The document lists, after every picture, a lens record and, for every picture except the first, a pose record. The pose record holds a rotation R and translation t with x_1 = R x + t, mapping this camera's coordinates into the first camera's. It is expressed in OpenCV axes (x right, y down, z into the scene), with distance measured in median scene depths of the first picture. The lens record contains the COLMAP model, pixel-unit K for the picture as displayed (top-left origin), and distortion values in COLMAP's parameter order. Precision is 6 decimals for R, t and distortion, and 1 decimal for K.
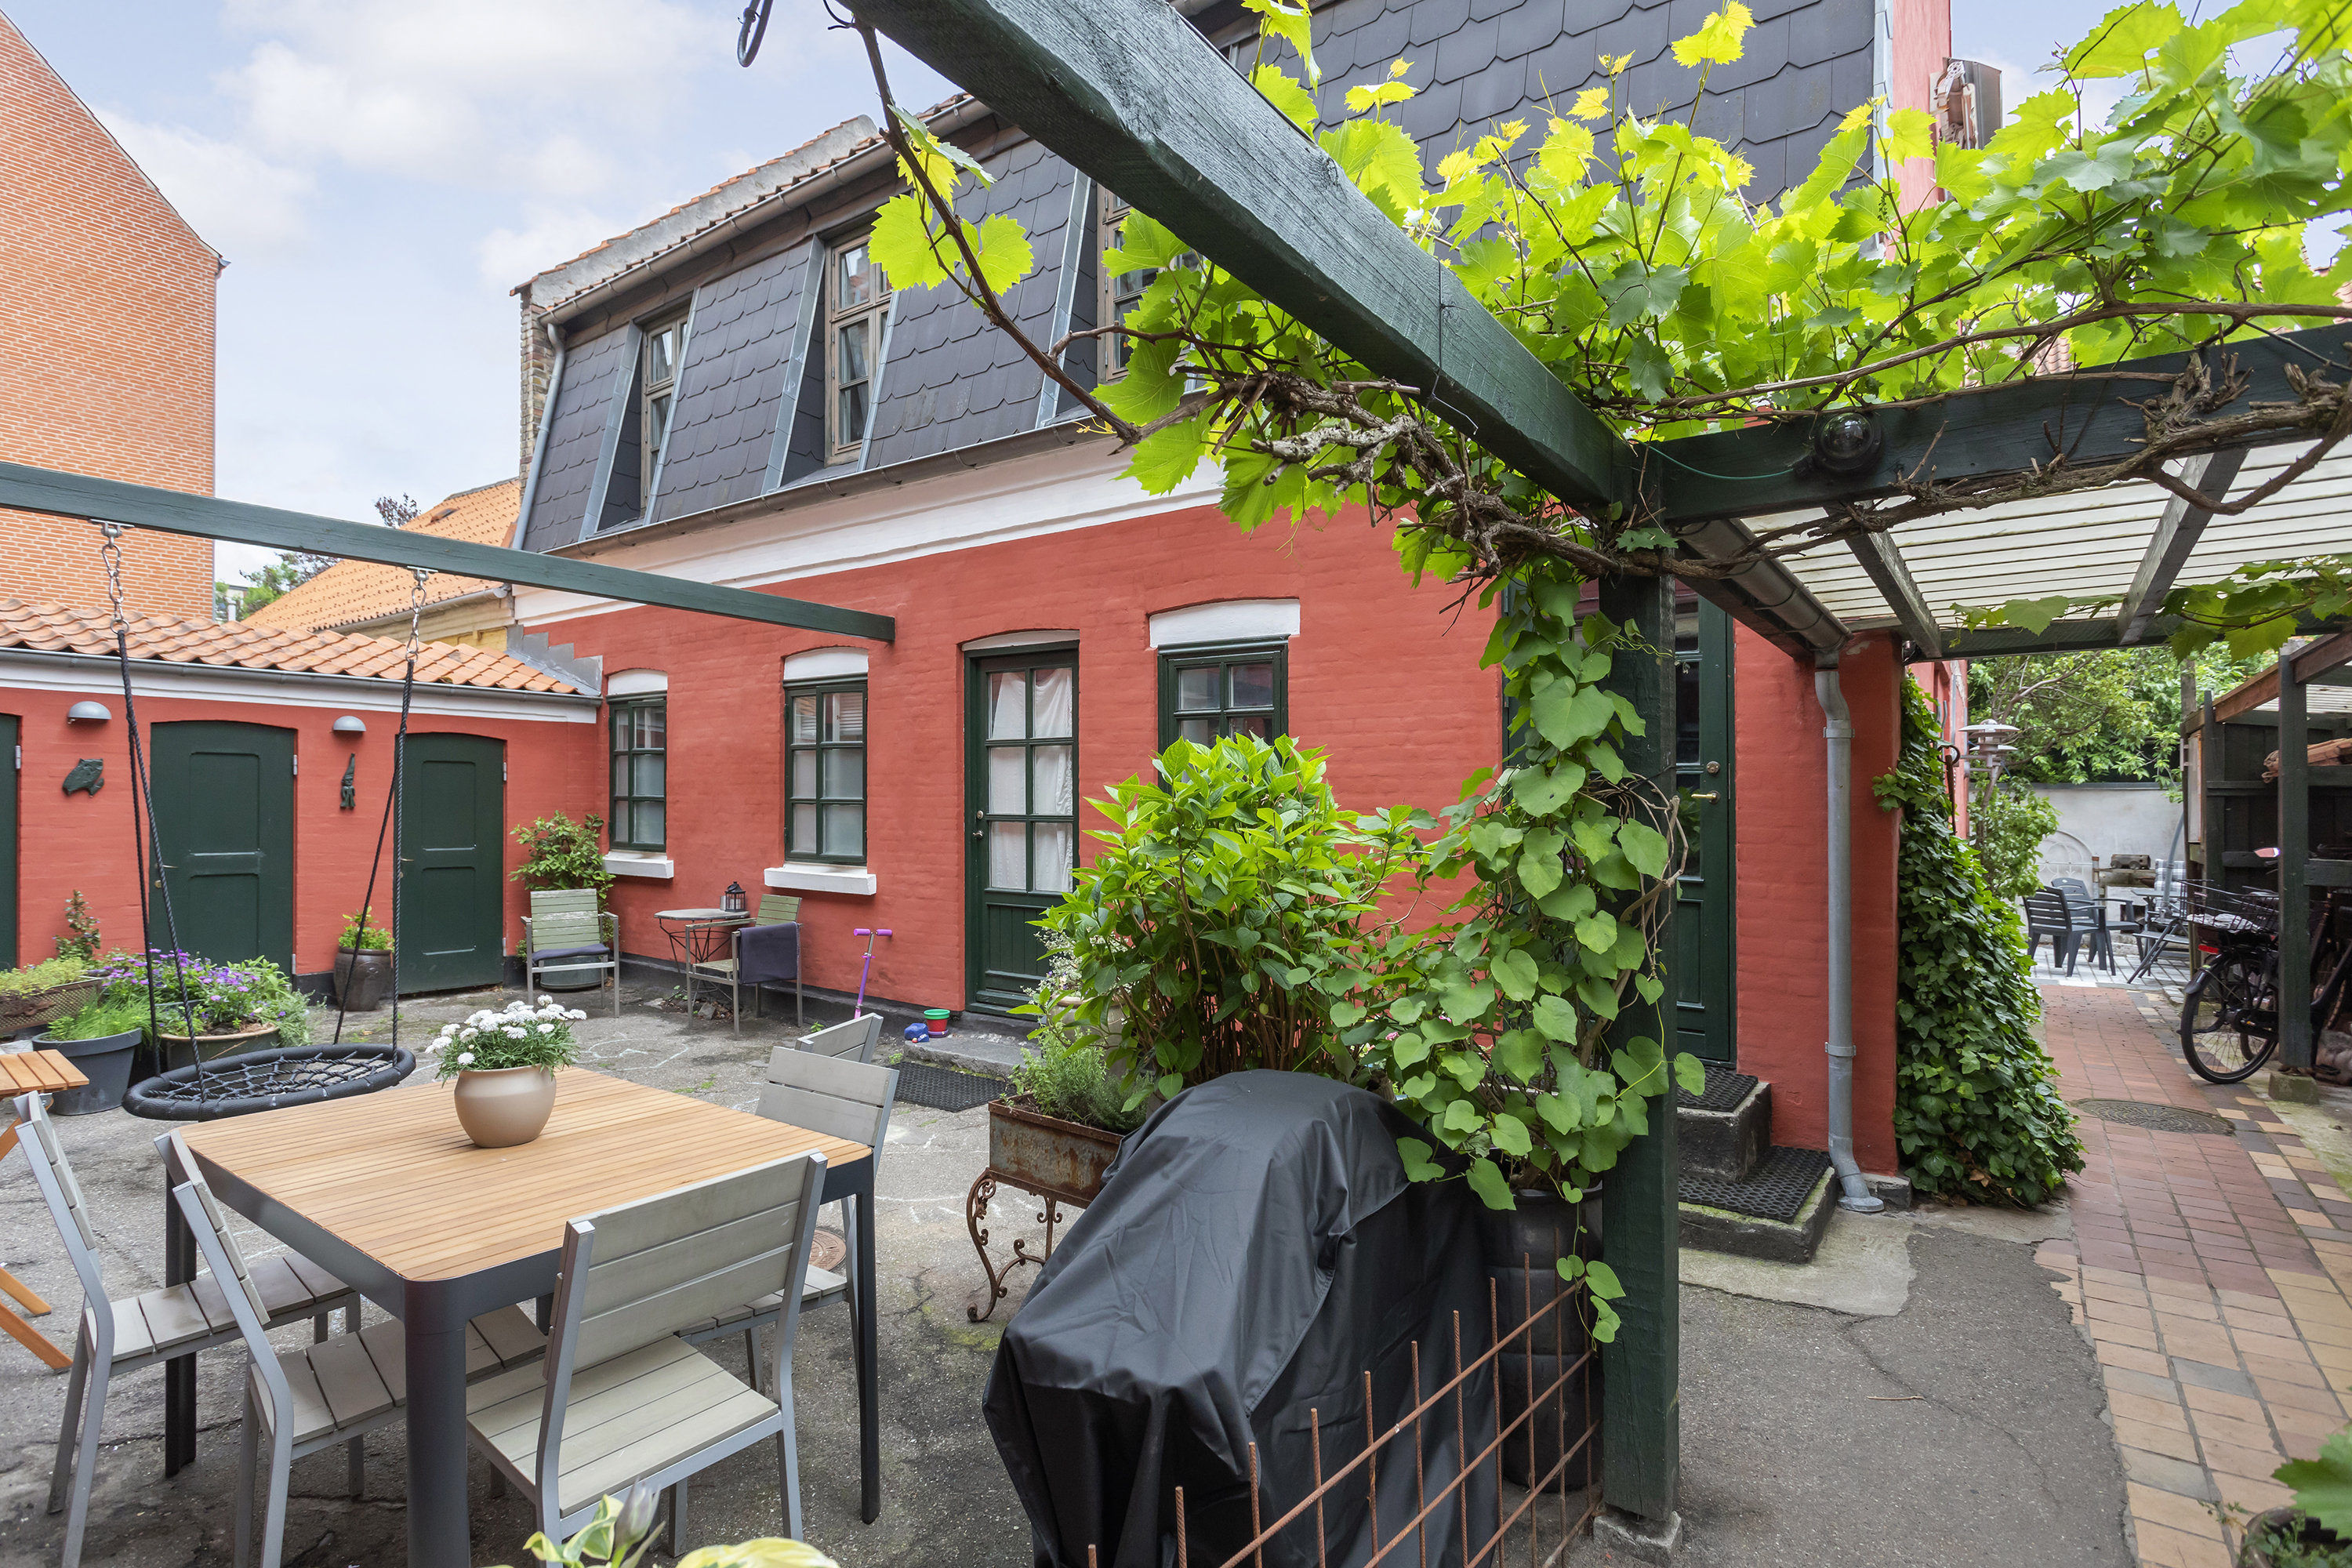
lens RADIAL K [[1147.1, 0, 1144.4], [0, 1147.1, 862.6], [0, 0, 1]] dist [-0.012561, 0.004646]
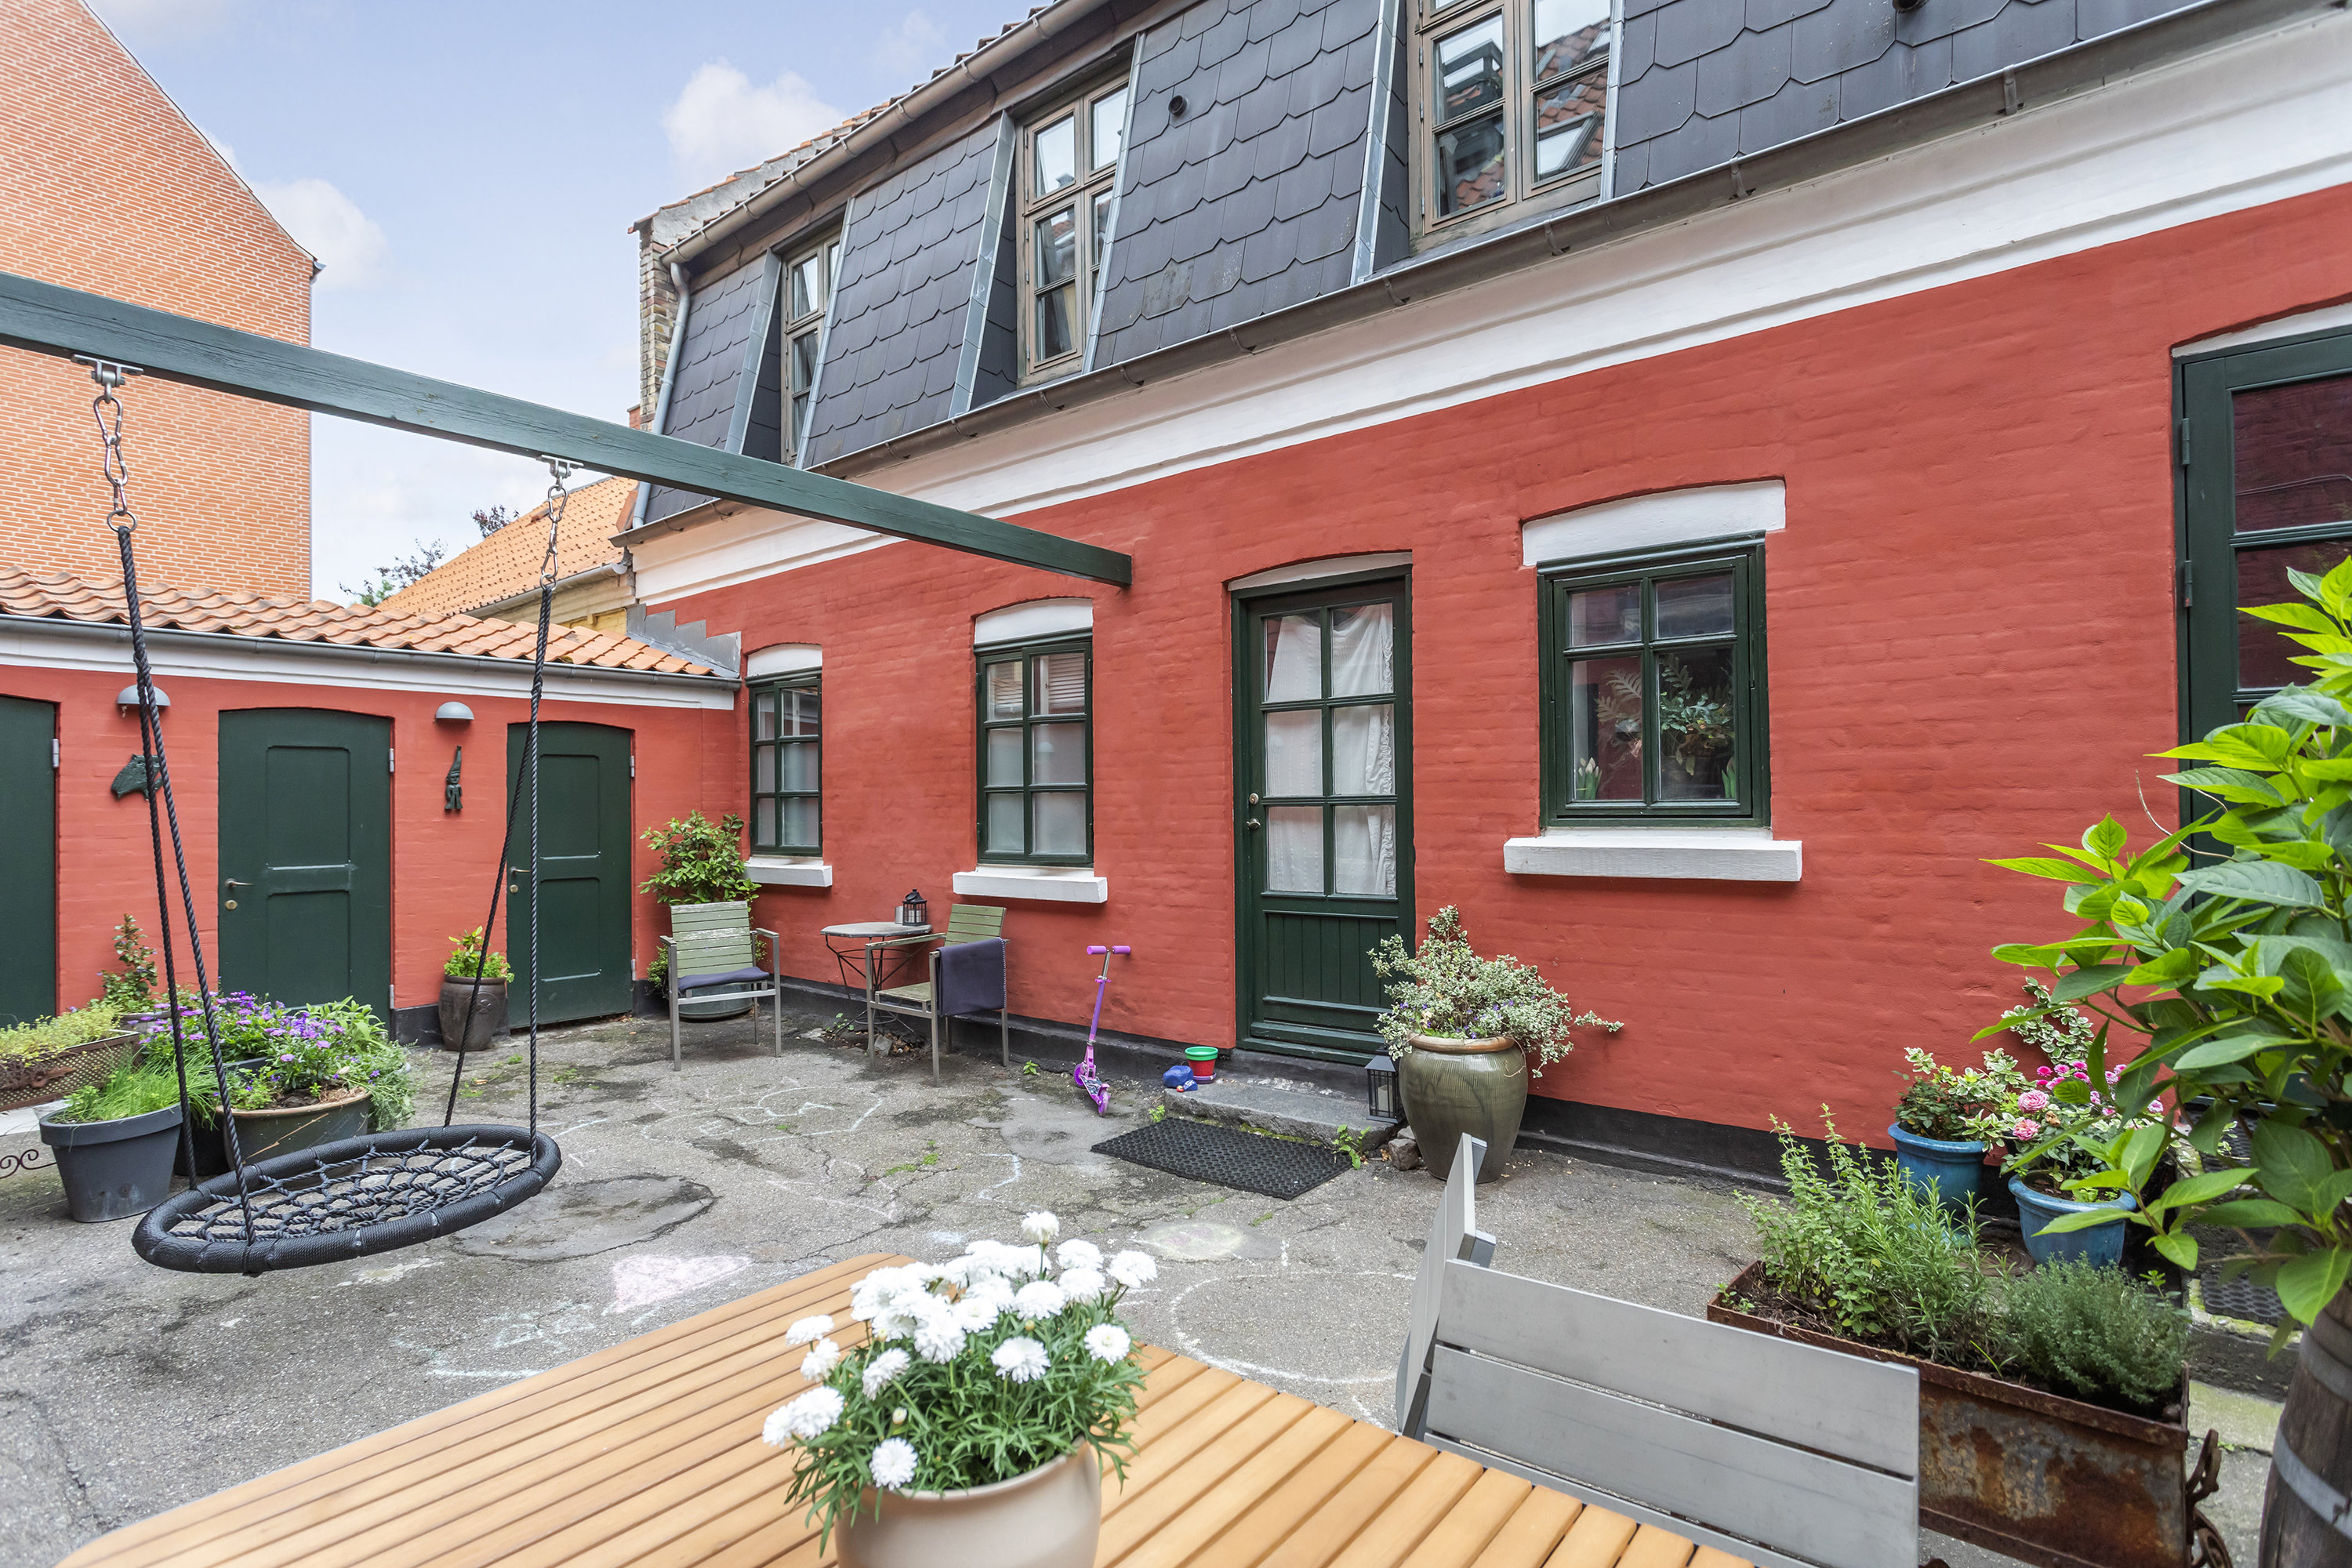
lens RADIAL K [[1147.1, 0, 1212.3], [0, 1147.1, 842.6], [0, 0, 1]] dist [-0.012561, 0.004646]
pose [[0.999655, -0.019260, -0.017838, -0.132684], [0.018953, 0.999672, -0.017228, 0.001144], [0.018164, 0.016884, 0.999692, 0.179653]]
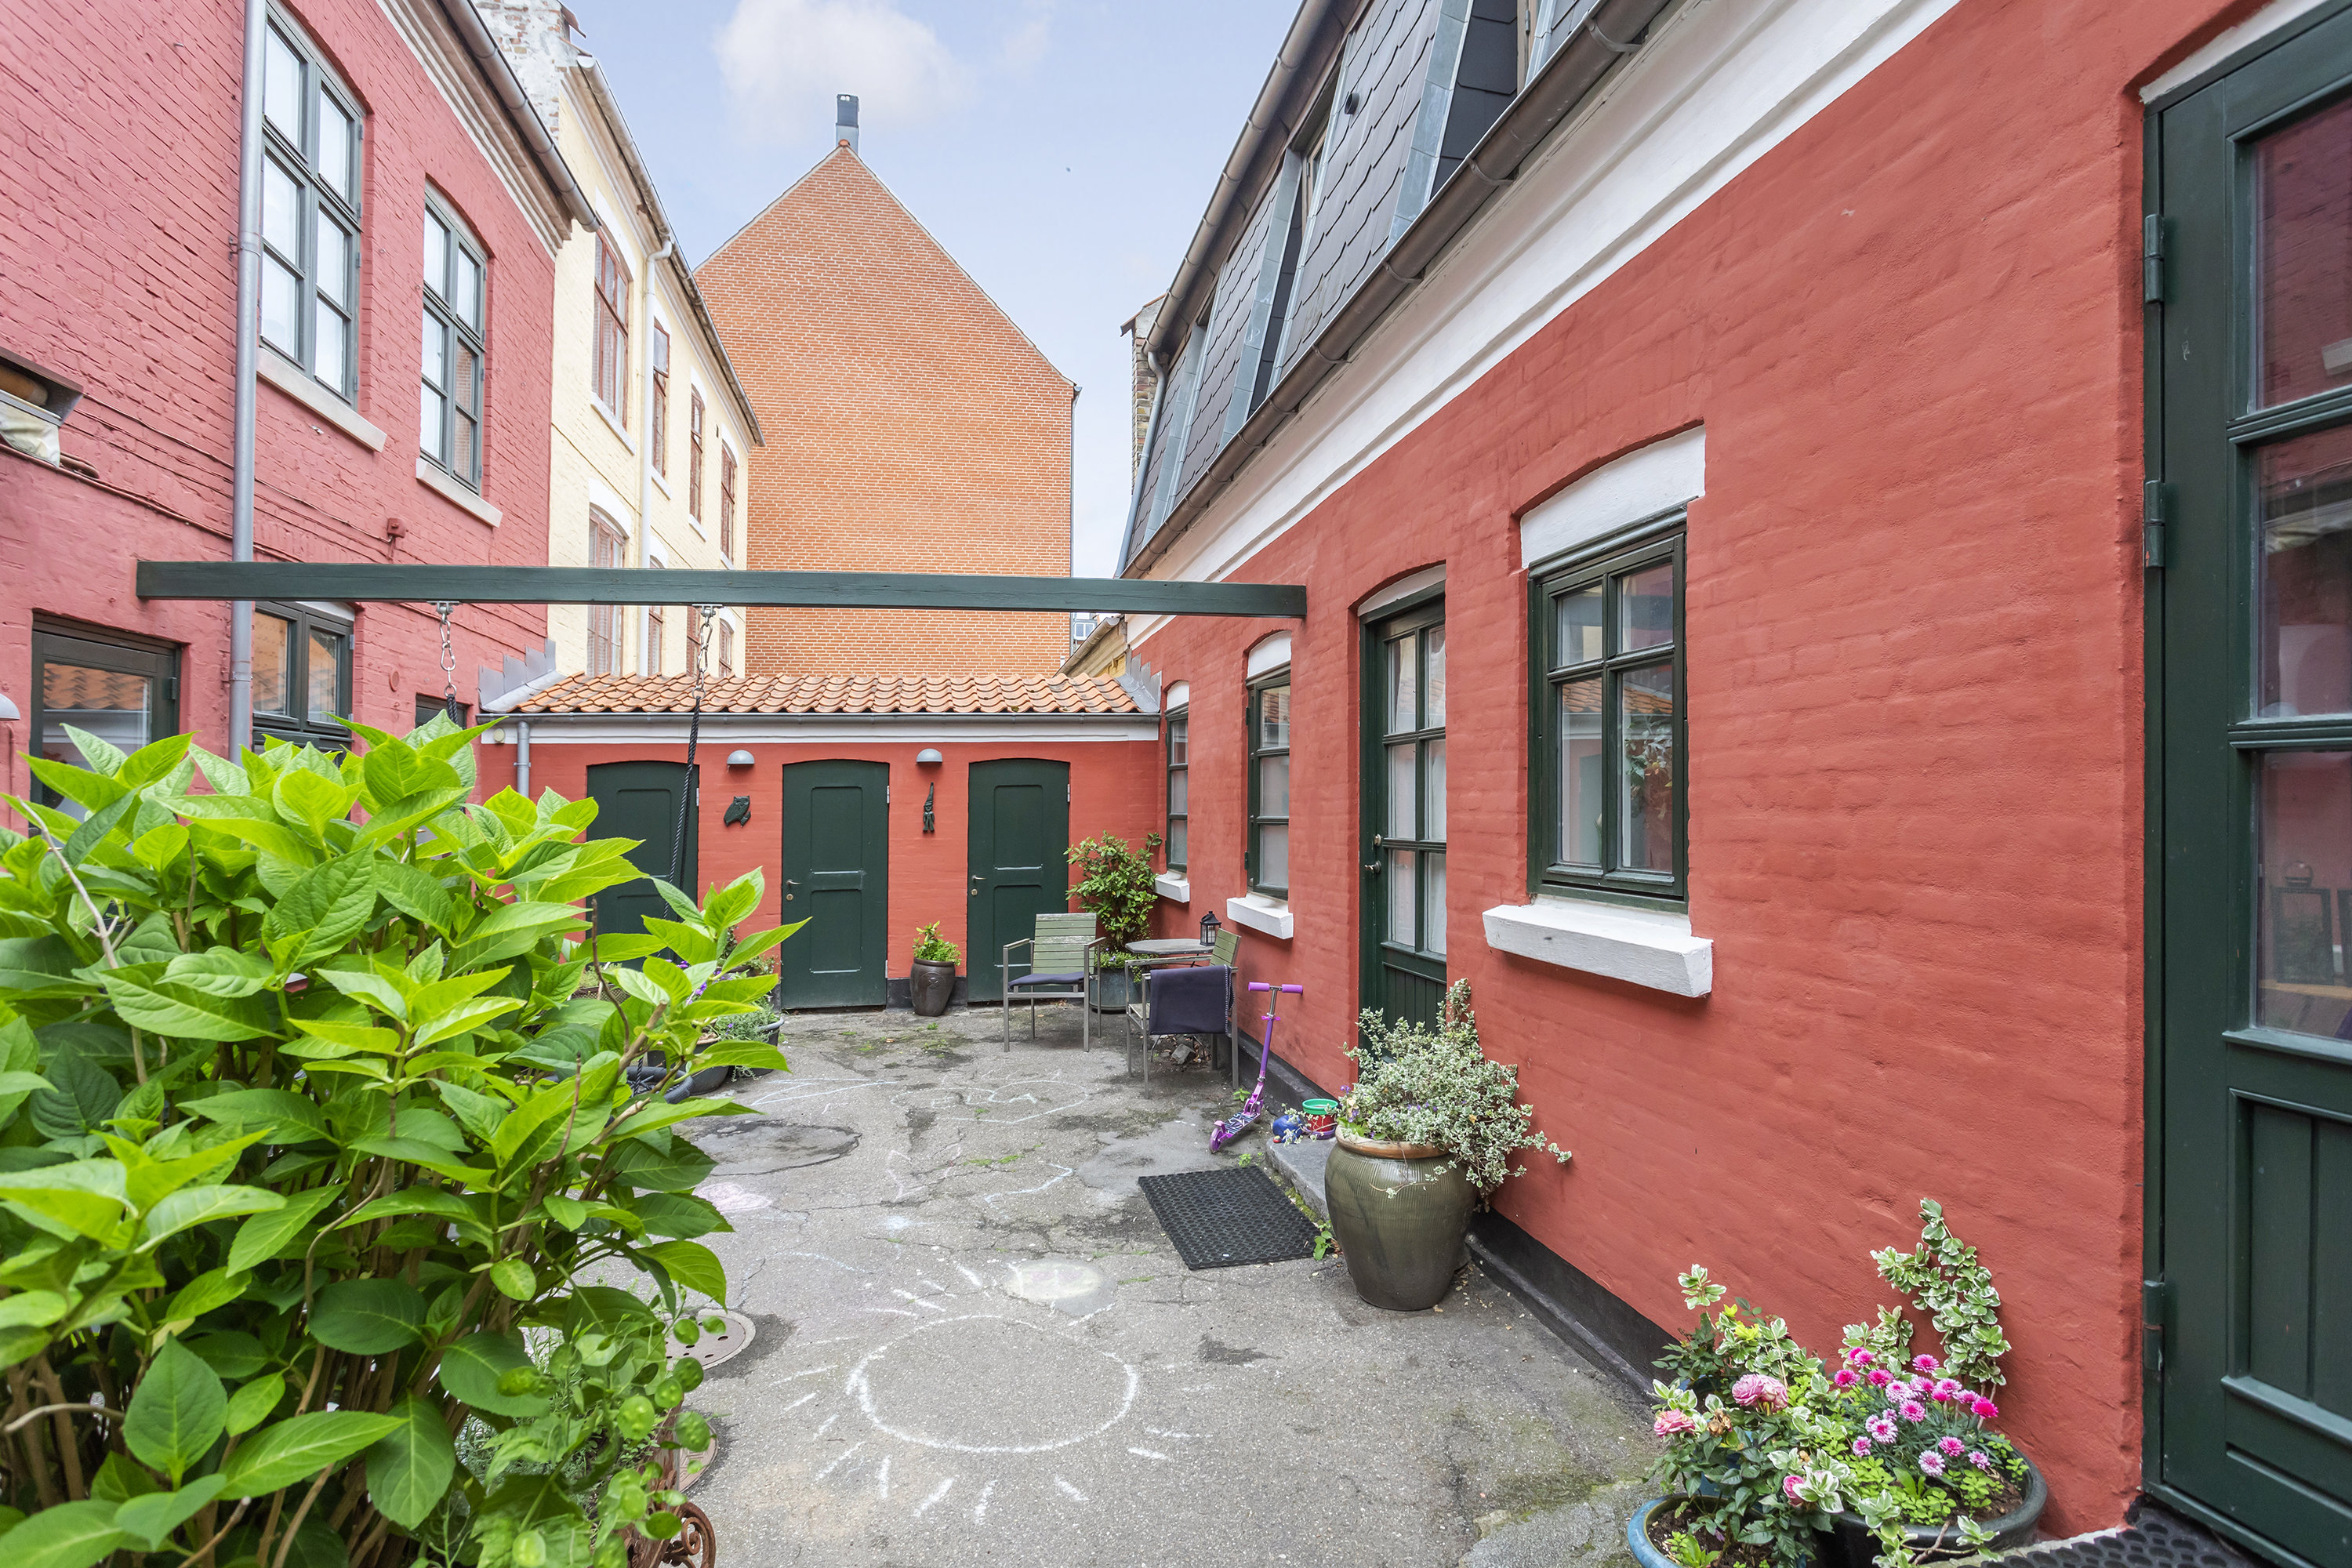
lens RADIAL K [[1147.1, 0, 1085.9], [0, 1147.1, 838.4], [0, 0, 1]] dist [-0.012561, 0.004646]
pose [[0.750214, -0.004828, -0.661177, 0.164400], [-0.010494, 0.999760, -0.019209, -0.022496], [0.661111, 0.021349, 0.749984, 0.282545]]
